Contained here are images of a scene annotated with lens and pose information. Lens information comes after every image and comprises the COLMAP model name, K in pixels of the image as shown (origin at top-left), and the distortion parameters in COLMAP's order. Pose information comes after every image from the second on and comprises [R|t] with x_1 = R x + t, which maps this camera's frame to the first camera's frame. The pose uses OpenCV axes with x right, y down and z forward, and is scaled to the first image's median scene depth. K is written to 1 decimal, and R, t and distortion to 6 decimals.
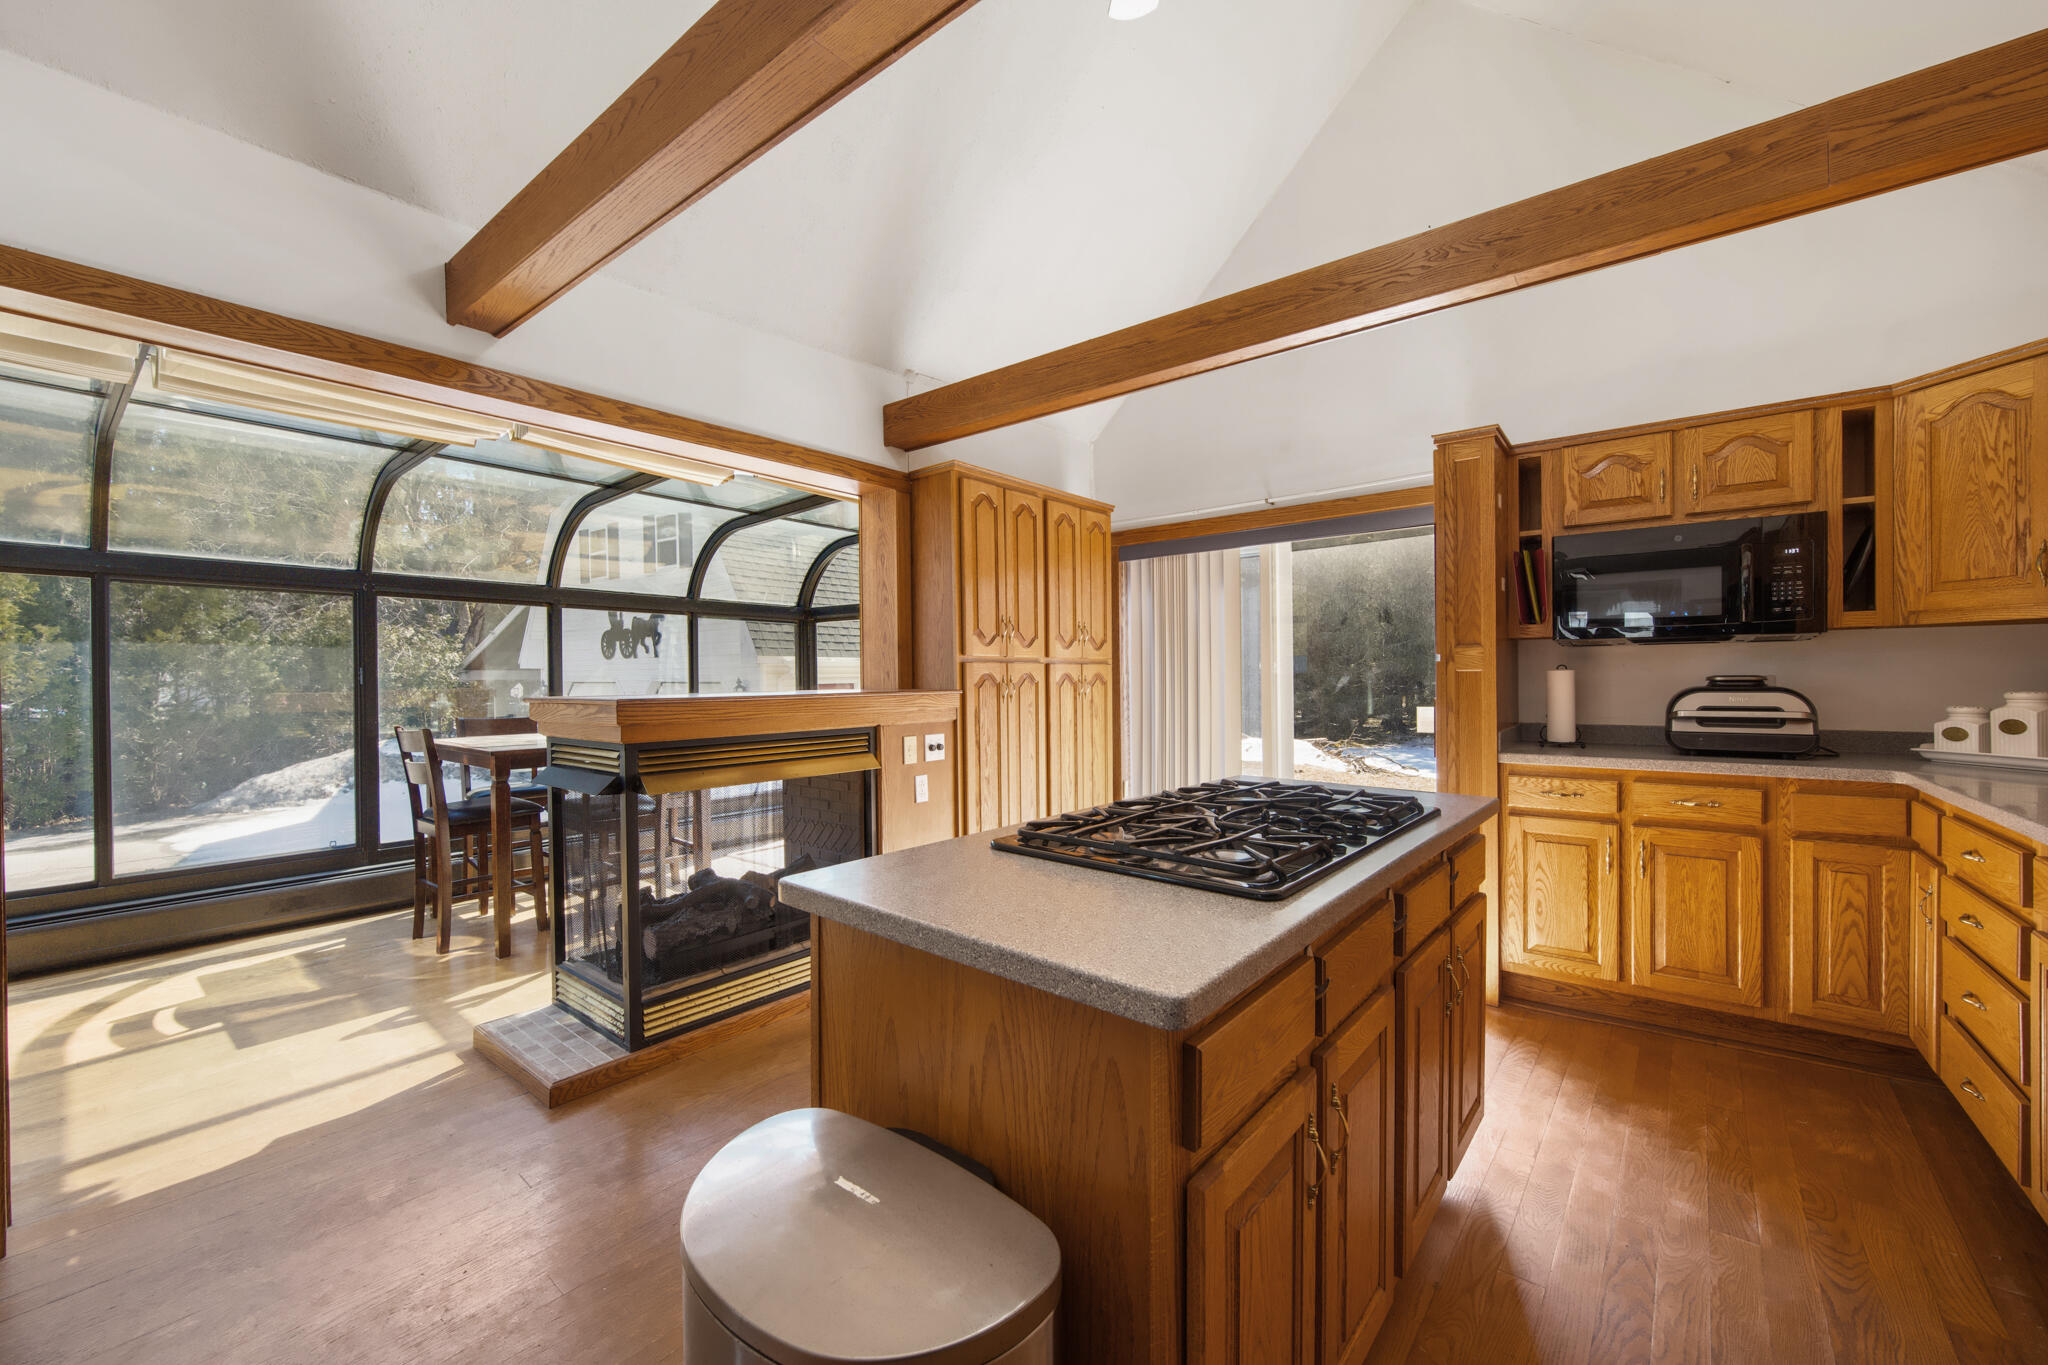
lens RADIAL K [[807.6, 0, 1024.0], [0, 807.6, 682.5], [0, 0, 1]] dist [-0.001051, -0.000265]
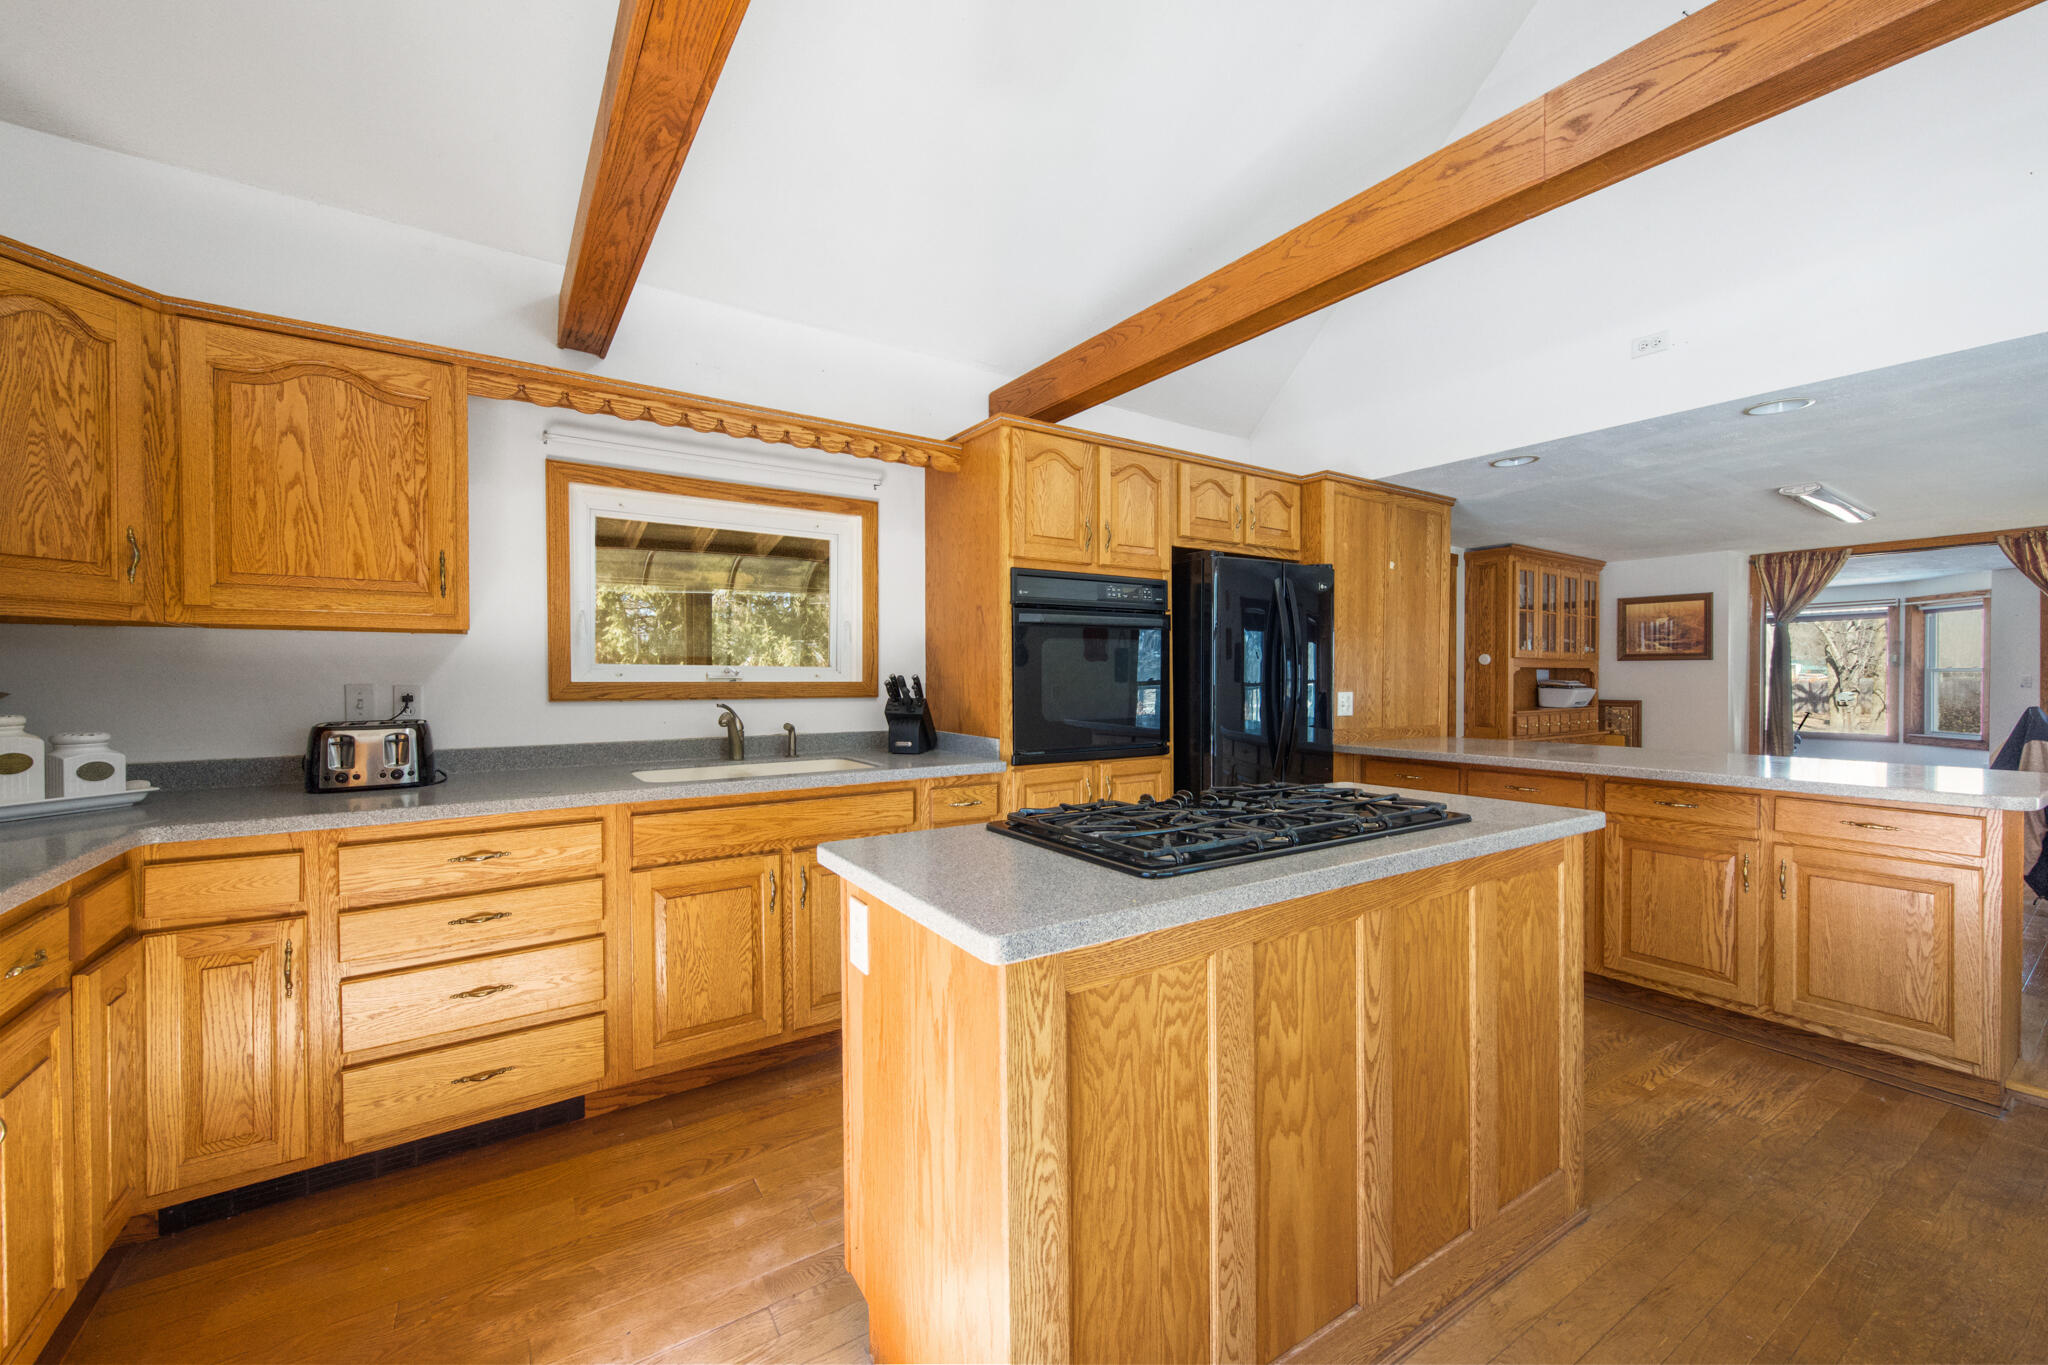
lens RADIAL K [[807.6, 0, 1024.0], [0, 807.6, 682.5], [0, 0, 1]] dist [-0.001051, -0.000265]
pose [[-0.951781, 0.006486, 0.306710, 0.112057], [0.013044, 0.999728, 0.019335, -0.016833], [-0.306501, 0.022404, -0.951607, 1.175080]]
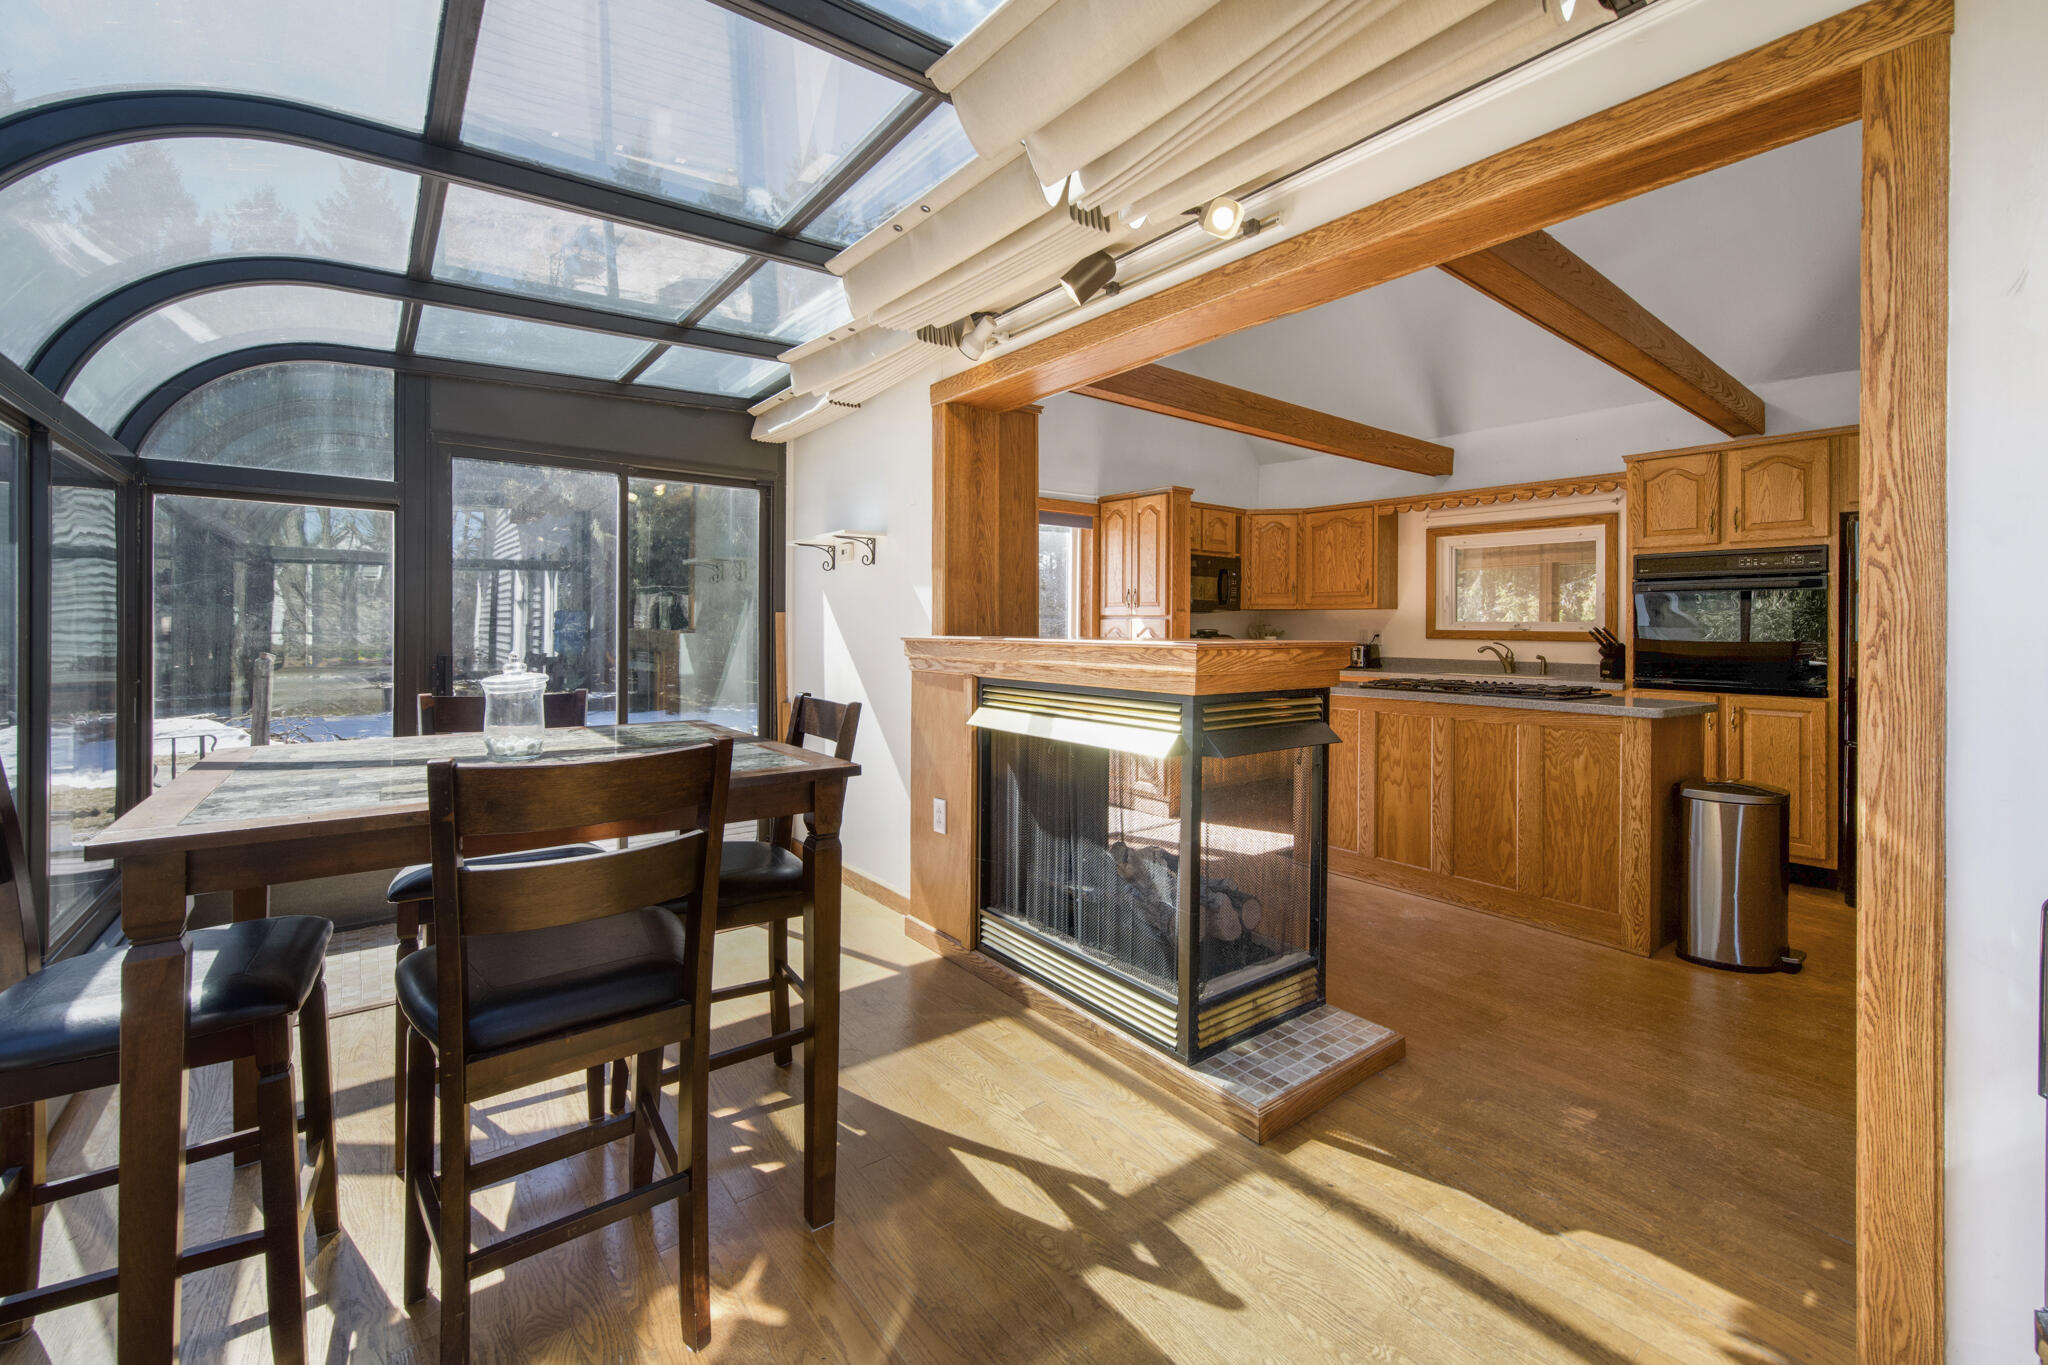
lens RADIAL K [[835.8, 0, 1015.8], [0, 835.8, 627.0], [0, 0, 1]] dist [-0.001332, -0.000203]
pose [[0.235077, 0.011833, 0.971905, -1.359288], [0.001377, 0.999921, -0.012507, 0.011344], [-0.971976, 0.004279, 0.235042, 0.975283]]
